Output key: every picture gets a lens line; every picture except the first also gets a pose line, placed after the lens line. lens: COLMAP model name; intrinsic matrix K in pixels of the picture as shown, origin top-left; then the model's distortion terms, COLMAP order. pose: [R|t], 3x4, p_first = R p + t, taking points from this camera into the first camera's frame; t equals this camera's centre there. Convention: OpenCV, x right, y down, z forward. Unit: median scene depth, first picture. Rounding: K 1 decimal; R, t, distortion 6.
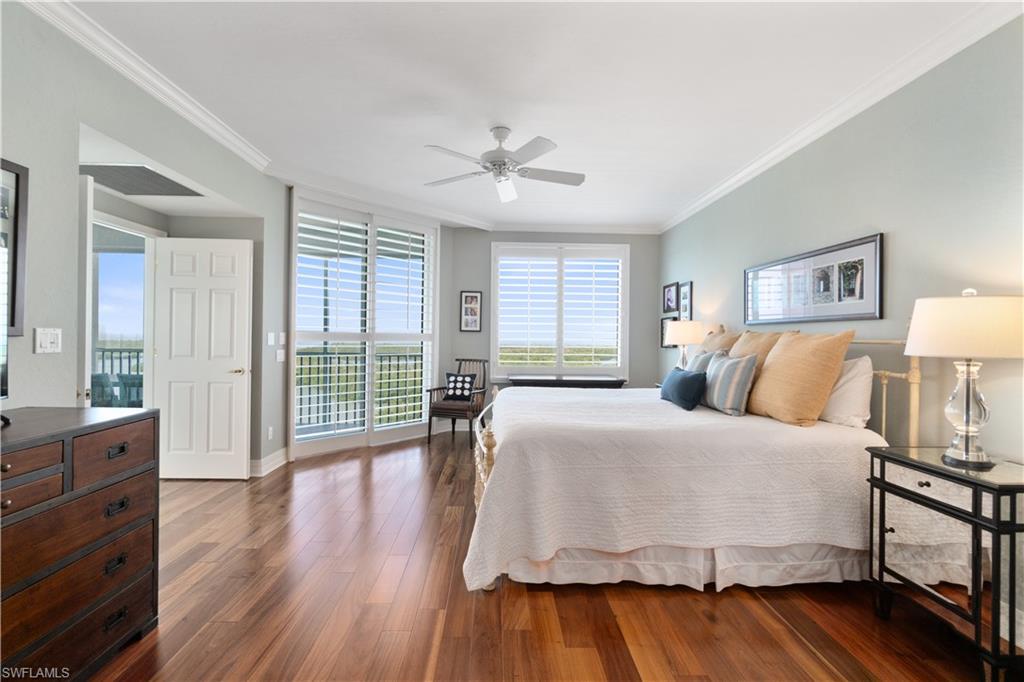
lens RADIAL K [[445.9, 0, 505.1], [0, 445.9, 342.0], [0, 0, 1]] dist [-0.008292, 0.003085]
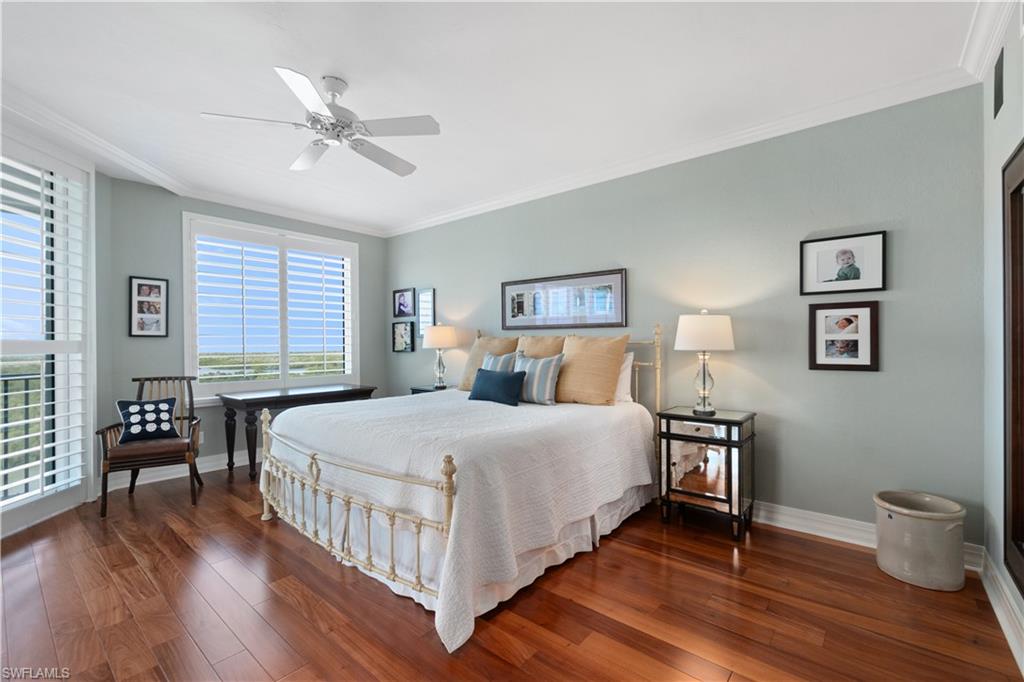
lens RADIAL K [[445.9, 0, 513.3], [0, 445.9, 345.4], [0, 0, 1]] dist [-0.008292, 0.003085]
pose [[0.657289, -0.020445, 0.753361, -0.249282], [0.021161, 0.999739, 0.008669, -0.005272], [-0.753341, 0.010244, 0.657550, 0.150338]]
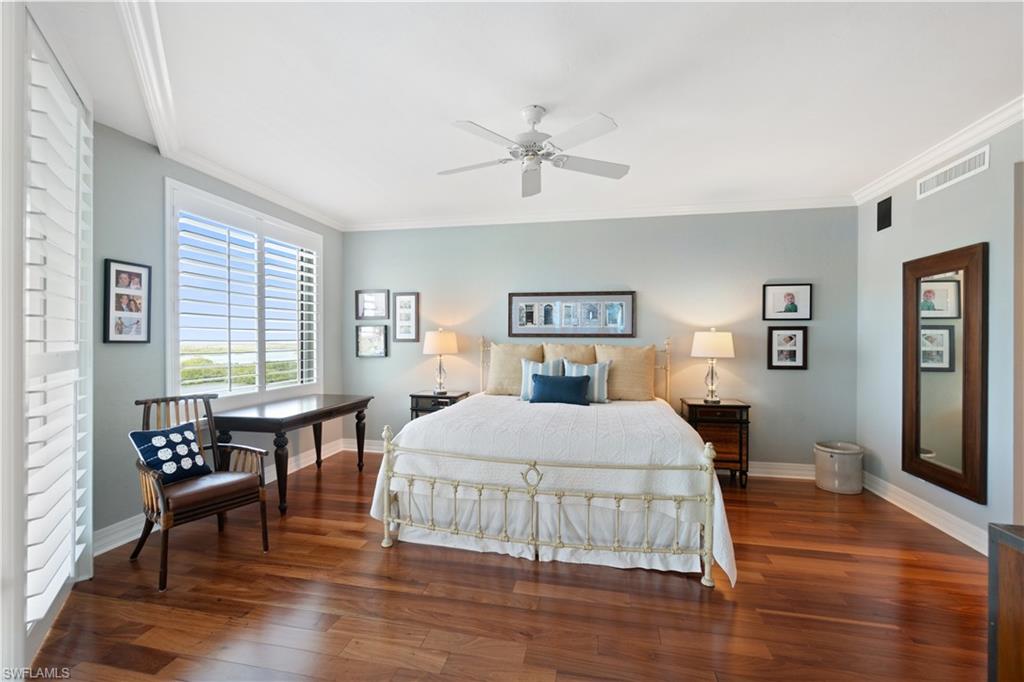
lens RADIAL K [[445.9, 0, 516.6], [0, 445.9, 343.6], [0, 0, 1]] dist [-0.008292, 0.003085]
pose [[0.220258, -0.018586, 0.975265, -0.520973], [0.009615, 0.999811, 0.016882, -0.030557], [-0.975394, 0.005659, 0.220395, 0.521173]]
